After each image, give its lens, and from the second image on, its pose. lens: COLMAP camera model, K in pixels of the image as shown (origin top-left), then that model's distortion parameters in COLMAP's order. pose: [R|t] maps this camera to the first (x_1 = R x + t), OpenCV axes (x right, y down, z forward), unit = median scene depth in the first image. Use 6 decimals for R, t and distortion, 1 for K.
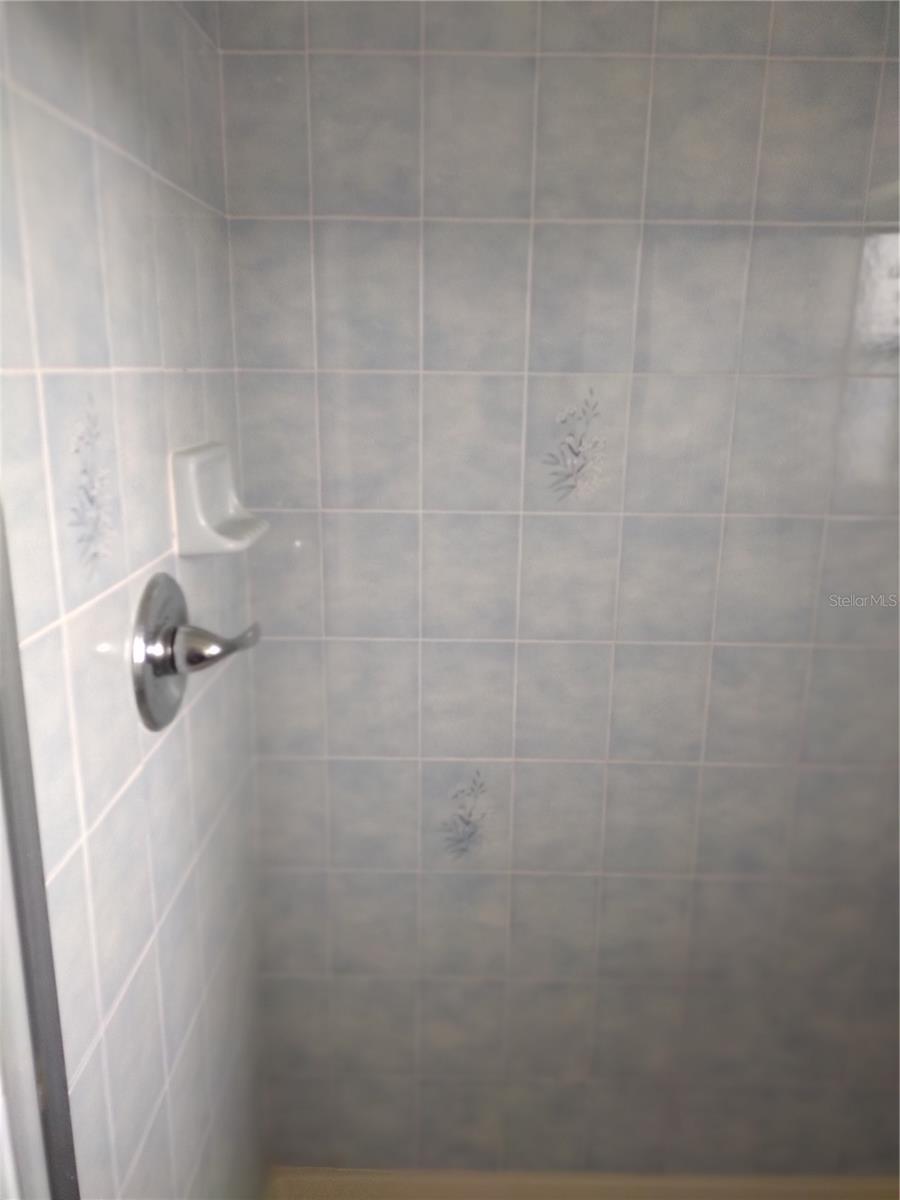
lens RADIAL K [[897.6, 0, 454.7], [0, 897.6, 603.4], [0, 0, 1]] dist [0.056266, -0.069456]
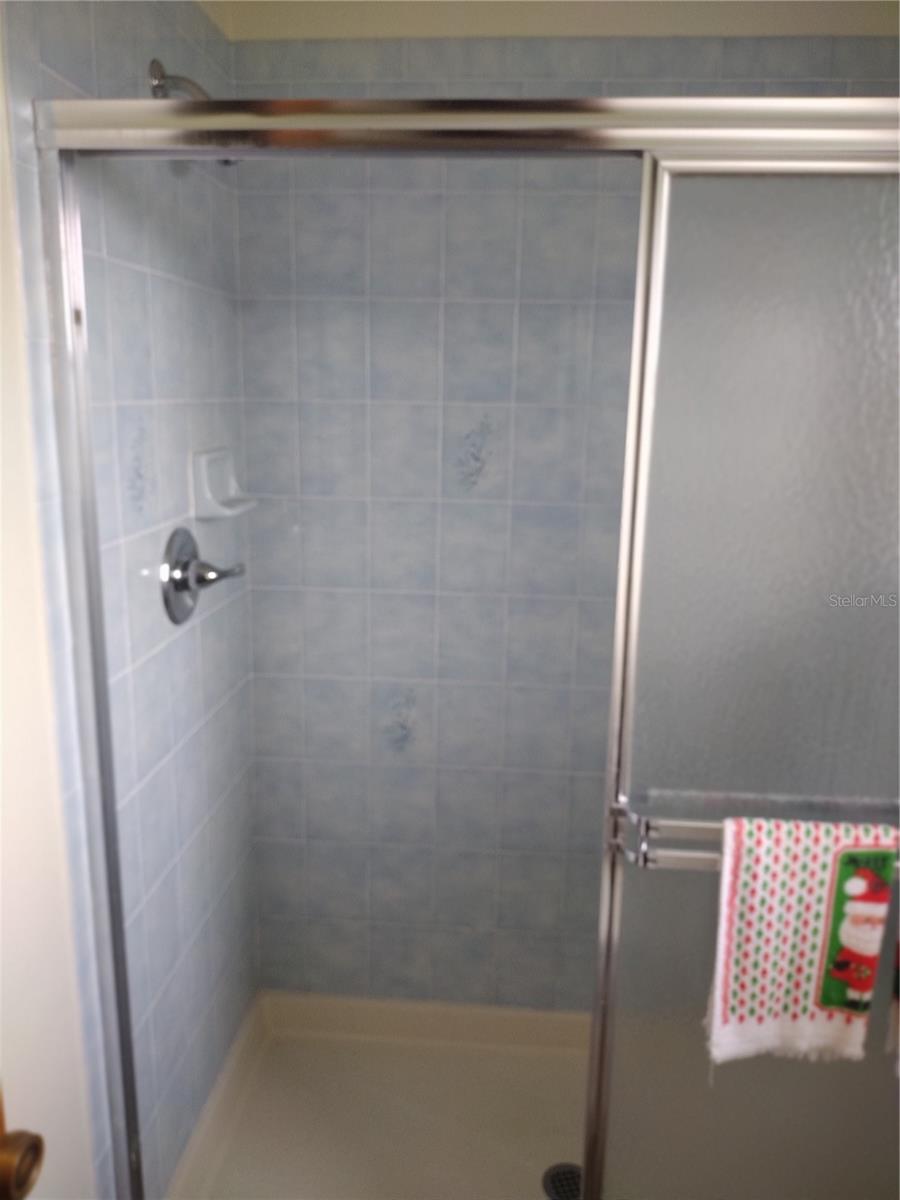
lens RADIAL K [[897.6, 0, 441.4], [0, 897.6, 595.7], [0, 0, 1]] dist [0.056266, -0.069456]
pose [[0.997419, 0.021746, -0.068424, 0.177320], [-0.023716, 0.999324, -0.028103, 0.088458], [0.067767, 0.029653, 0.997260, -0.404486]]
